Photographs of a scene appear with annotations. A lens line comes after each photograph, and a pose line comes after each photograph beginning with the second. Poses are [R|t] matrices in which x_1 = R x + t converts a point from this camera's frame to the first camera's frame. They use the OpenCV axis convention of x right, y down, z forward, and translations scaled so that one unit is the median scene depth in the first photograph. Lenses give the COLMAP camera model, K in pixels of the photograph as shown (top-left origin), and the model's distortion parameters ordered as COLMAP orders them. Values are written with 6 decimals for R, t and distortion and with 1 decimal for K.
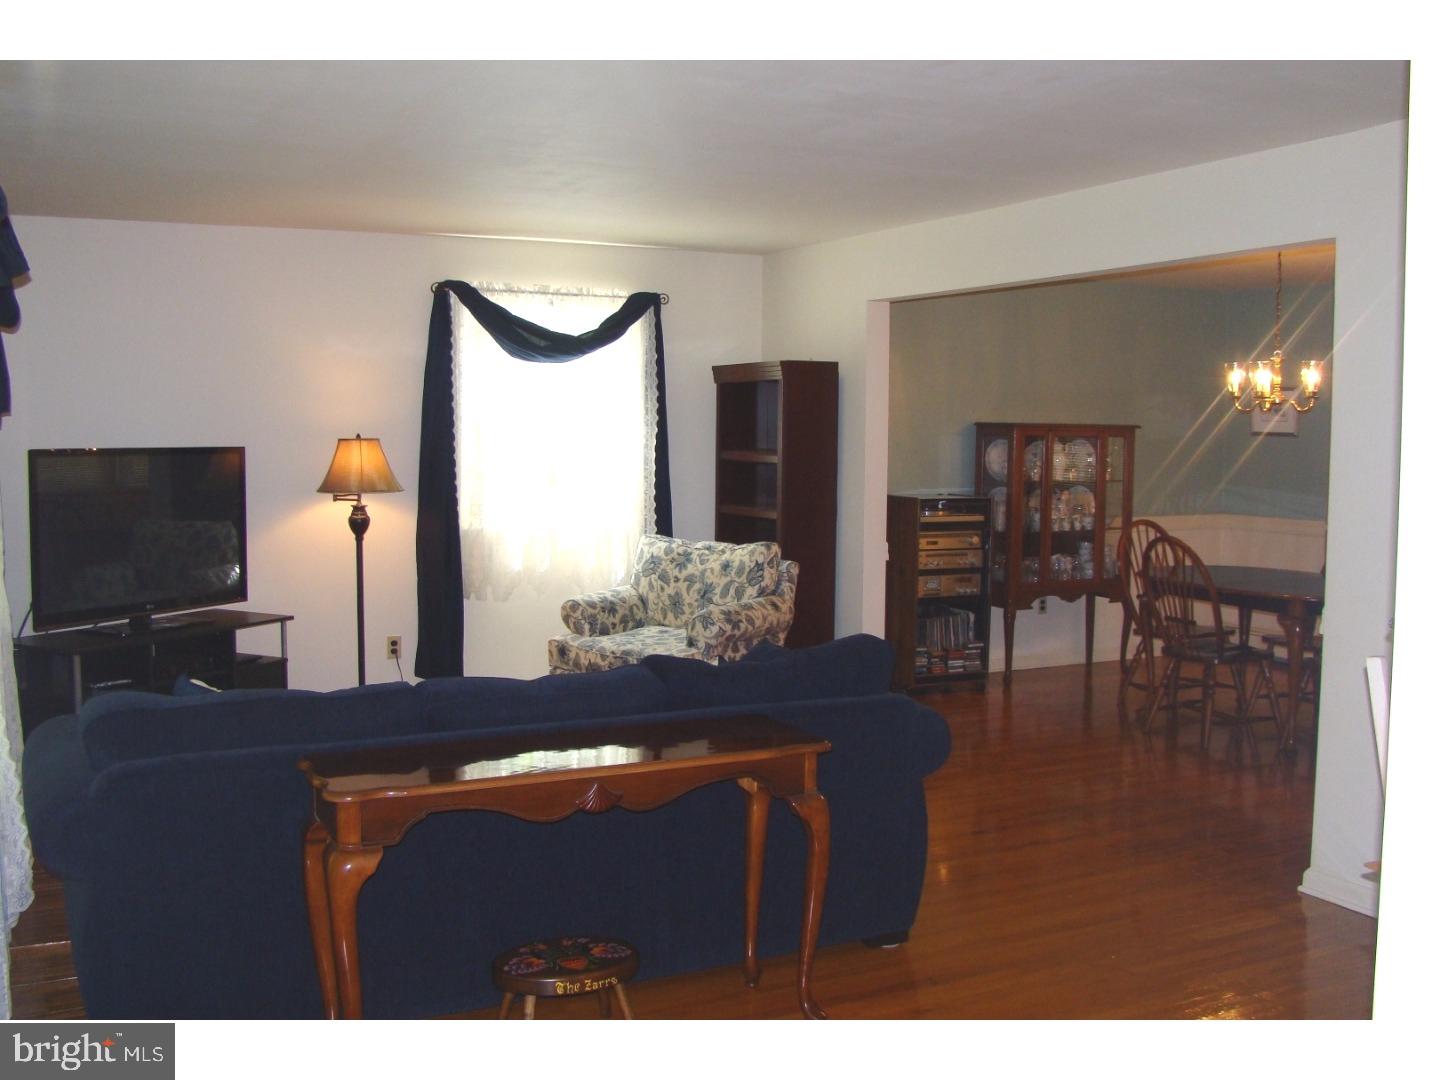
lens RADIAL K [[1450.9, 0, 720.0], [0, 1450.9, 540.0], [0, 0, 1]] dist [-0.118804, 0.021871]
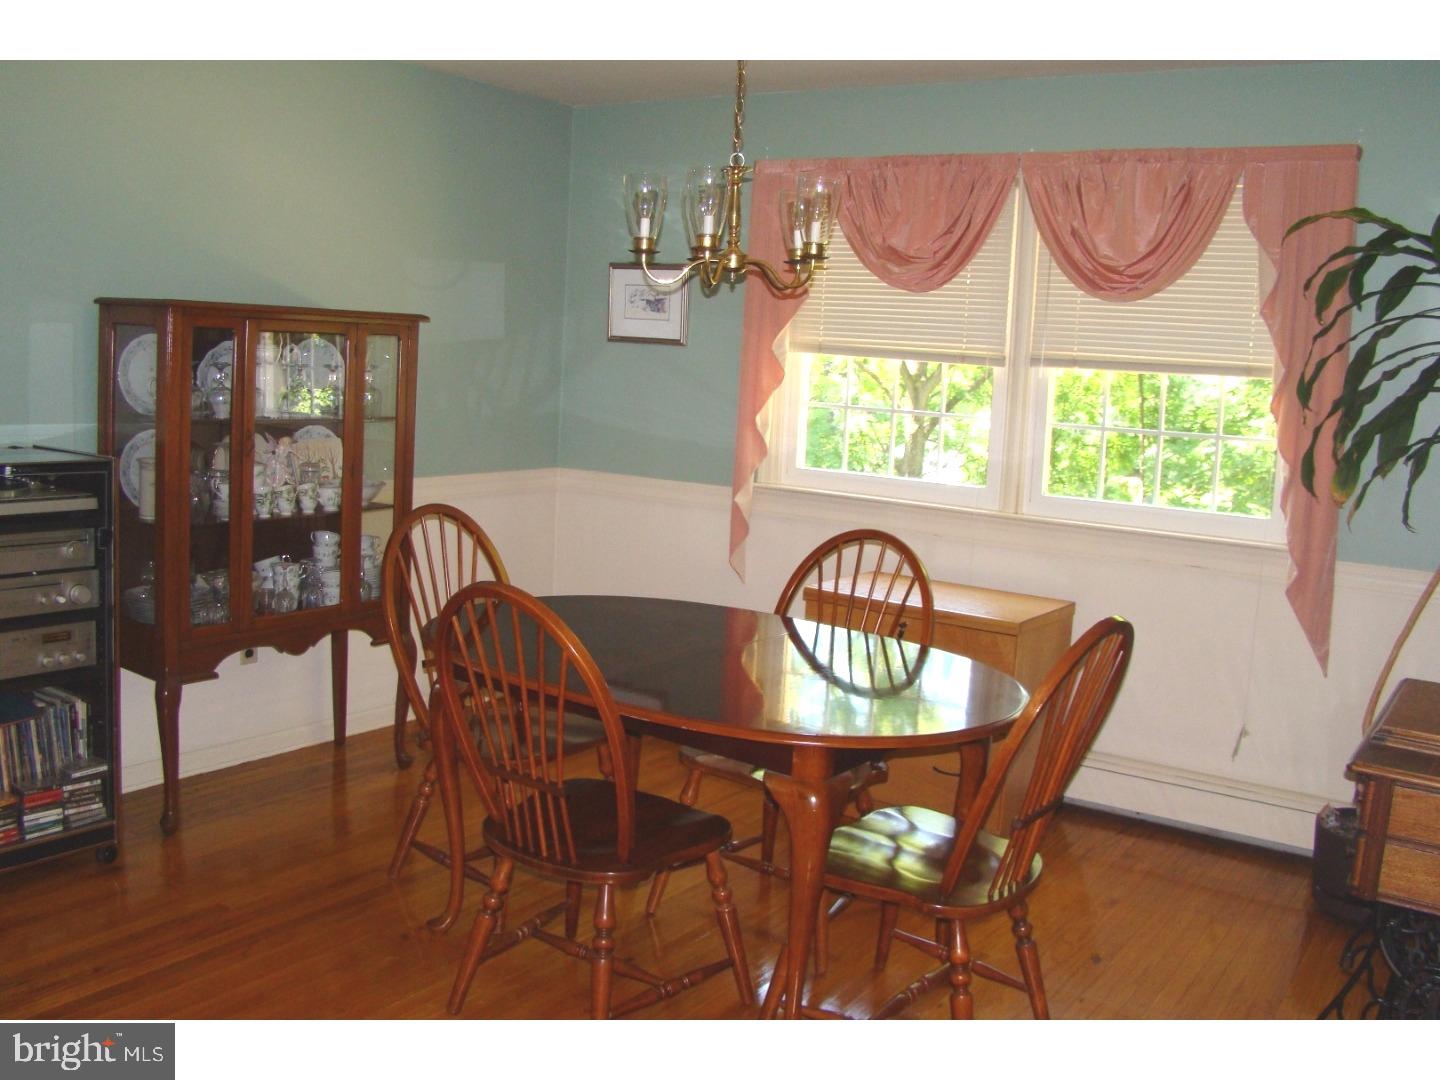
lens RADIAL K [[1450.9, 0, 720.0], [0, 1450.9, 540.0], [0, 0, 1]] dist [-0.118804, 0.021871]
pose [[0.883820, -0.026683, 0.467065, 0.138832], [-0.006035, 0.997639, 0.068413, -0.033820], [-0.467788, -0.063283, 0.881572, 0.479195]]
